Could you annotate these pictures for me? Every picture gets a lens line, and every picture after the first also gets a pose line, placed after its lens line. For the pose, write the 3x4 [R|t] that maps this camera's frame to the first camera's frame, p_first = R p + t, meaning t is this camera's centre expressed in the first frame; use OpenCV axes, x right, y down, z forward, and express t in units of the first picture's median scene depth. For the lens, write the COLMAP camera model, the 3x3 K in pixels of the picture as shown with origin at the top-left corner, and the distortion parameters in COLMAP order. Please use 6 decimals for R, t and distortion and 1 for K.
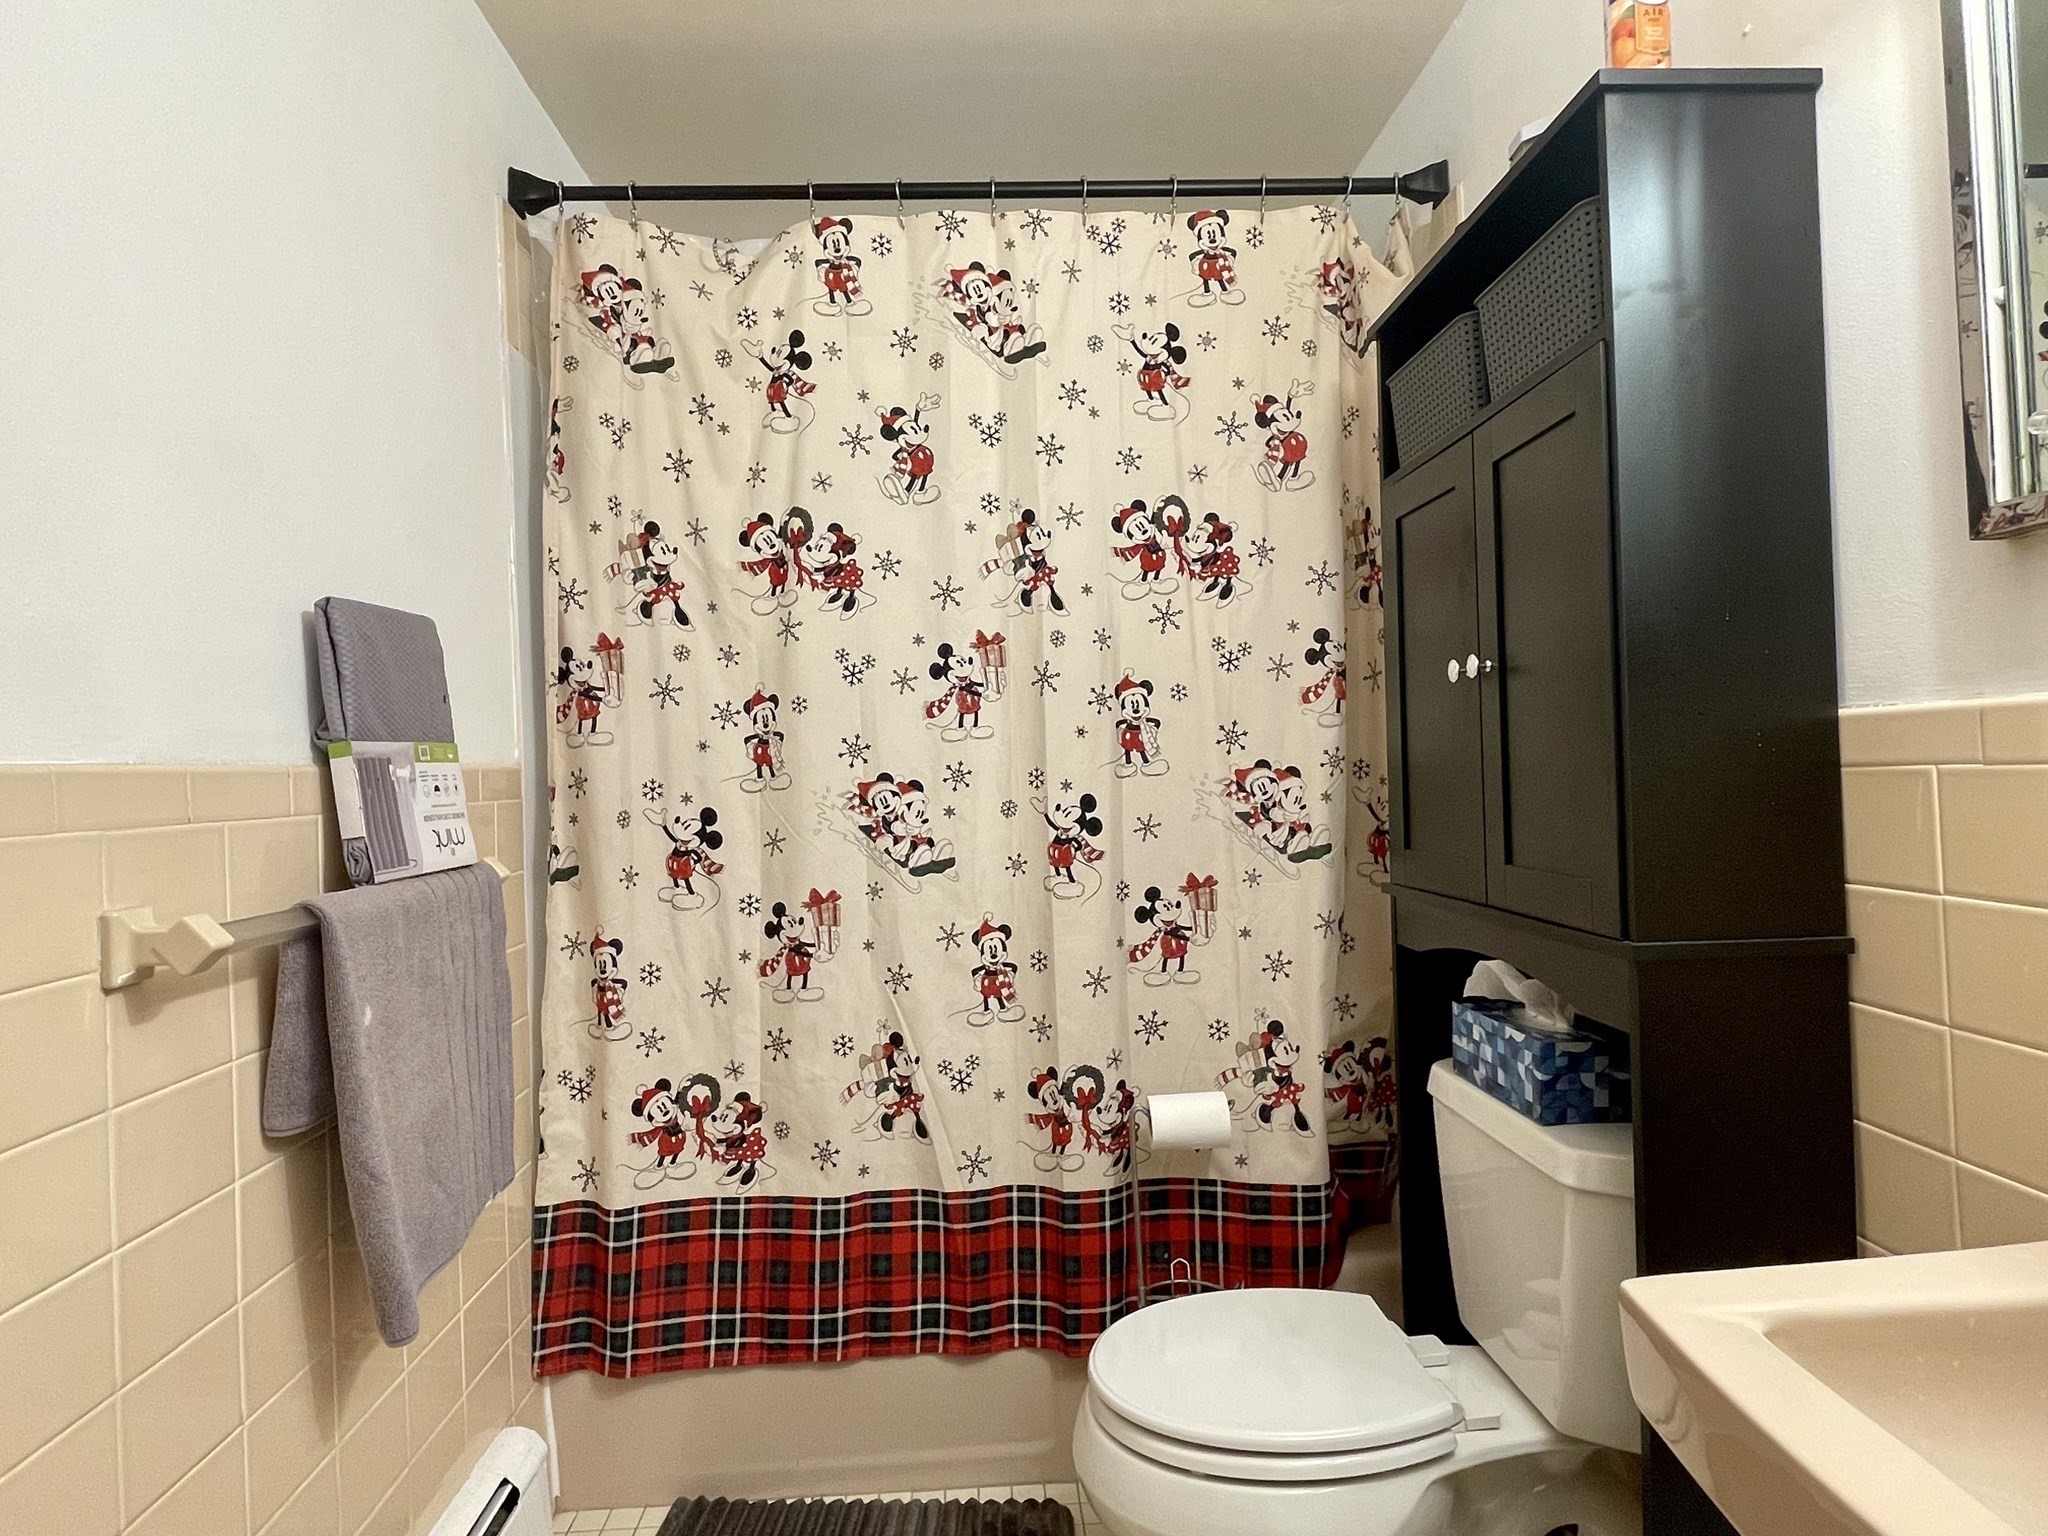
lens RADIAL K [[1181.7, 0, 1012.9], [0, 1181.7, 757.0], [0, 0, 1]] dist [-0.001544, -0.000529]
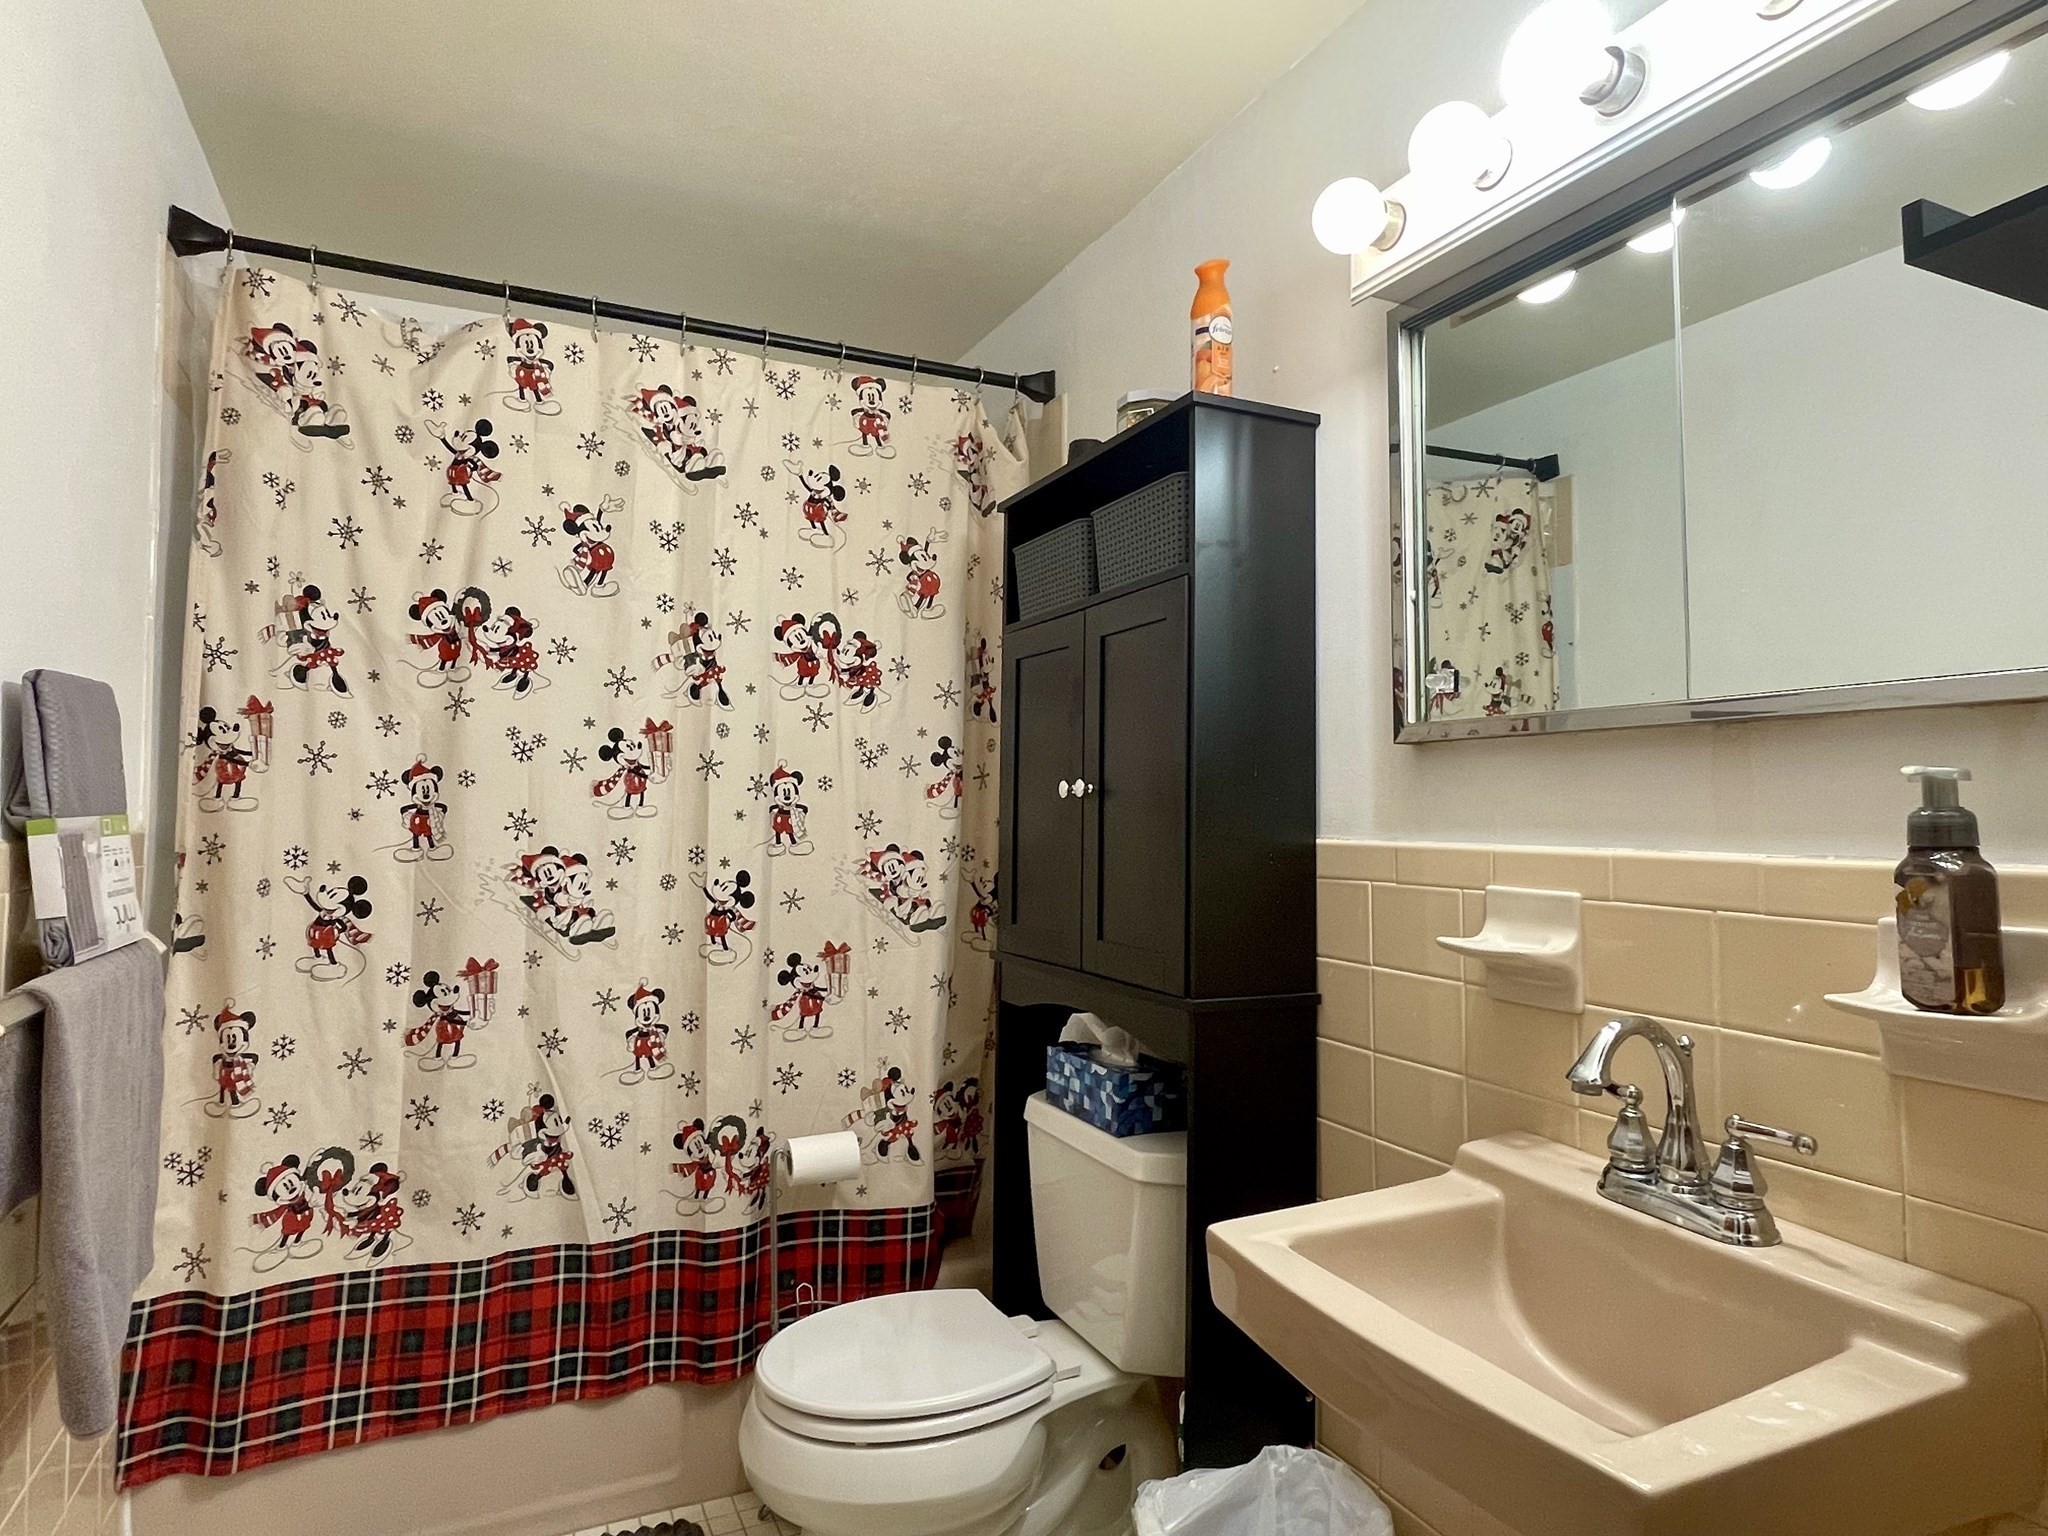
lens RADIAL K [[1181.7, 0, 1012.9], [0, 1181.7, 757.0], [0, 0, 1]] dist [-0.001544, -0.000529]
pose [[0.921113, 0.057435, 0.385036, -0.139367], [-0.042134, 0.997955, -0.048067, -0.033368], [-0.387009, 0.028052, 0.921649, -0.136737]]
